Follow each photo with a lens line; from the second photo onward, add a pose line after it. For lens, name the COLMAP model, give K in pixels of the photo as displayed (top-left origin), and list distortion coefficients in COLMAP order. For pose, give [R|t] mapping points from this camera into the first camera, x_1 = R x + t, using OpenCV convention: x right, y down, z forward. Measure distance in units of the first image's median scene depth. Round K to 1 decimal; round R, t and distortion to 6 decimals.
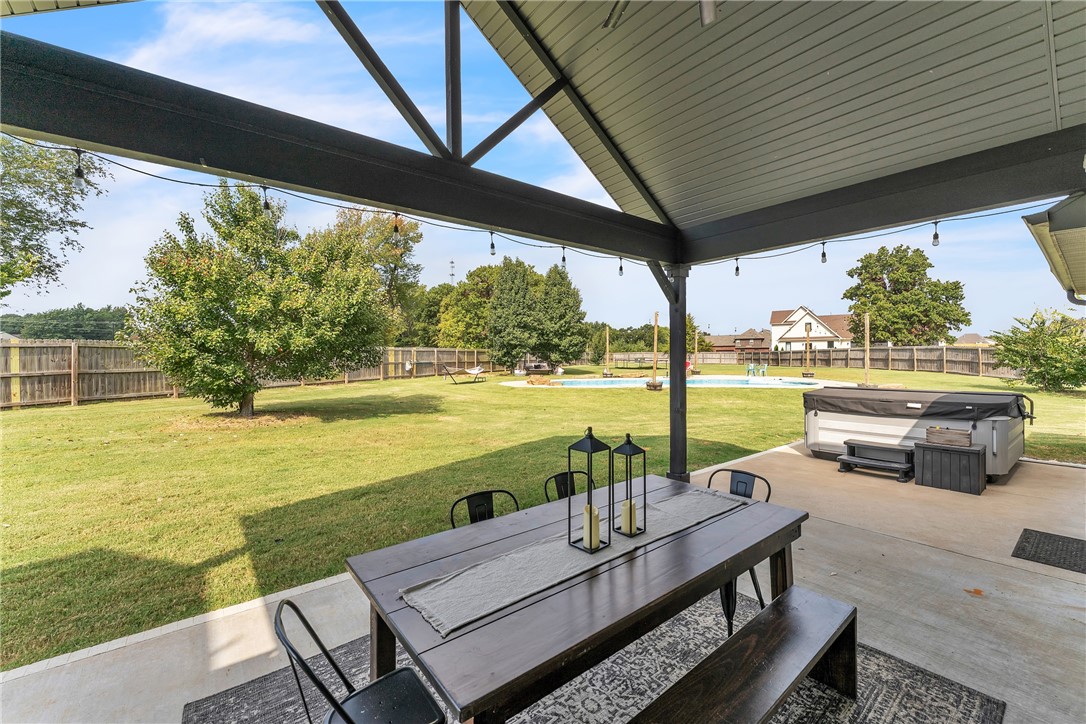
lens RADIAL K [[449.3, 0, 547.4], [0, 449.3, 357.8], [0, 0, 1]] dist [-0.002092, -0.000333]
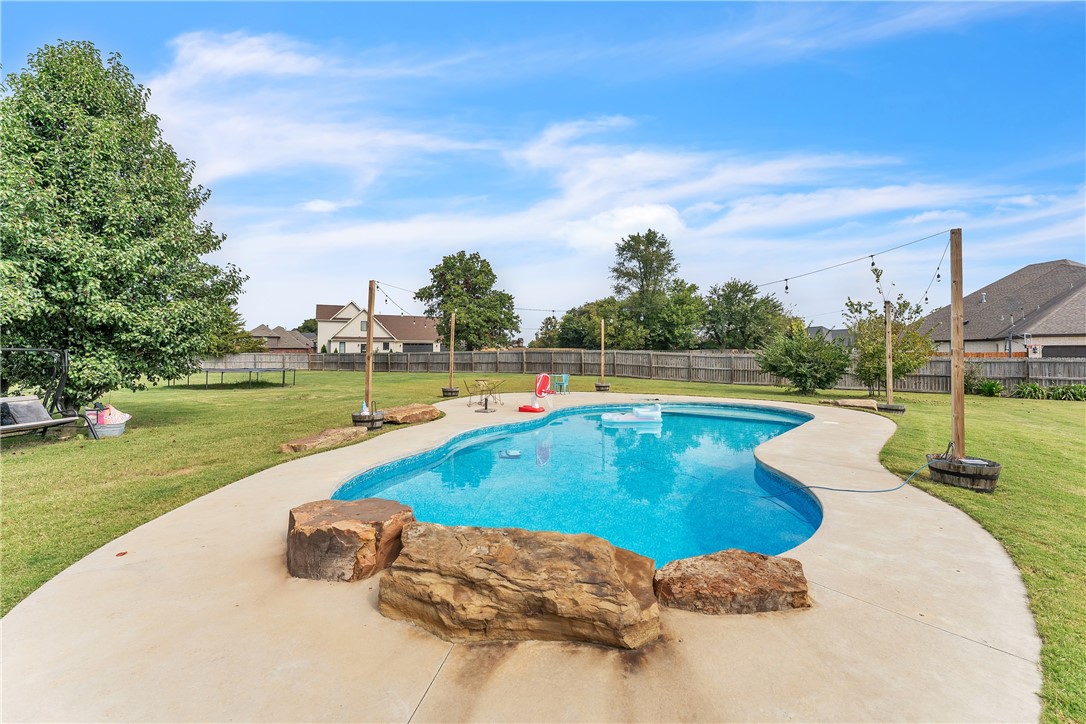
lens RADIAL K [[449.3, 0, 545.1], [0, 449.3, 359.1], [0, 0, 1]] dist [-0.002092, -0.000333]
pose [[0.484028, -0.002042, 0.875050, -0.035175], [0.001199, 0.999998, 0.001671, -0.003212], [-0.875052, 0.000240, 0.484029, 0.246200]]
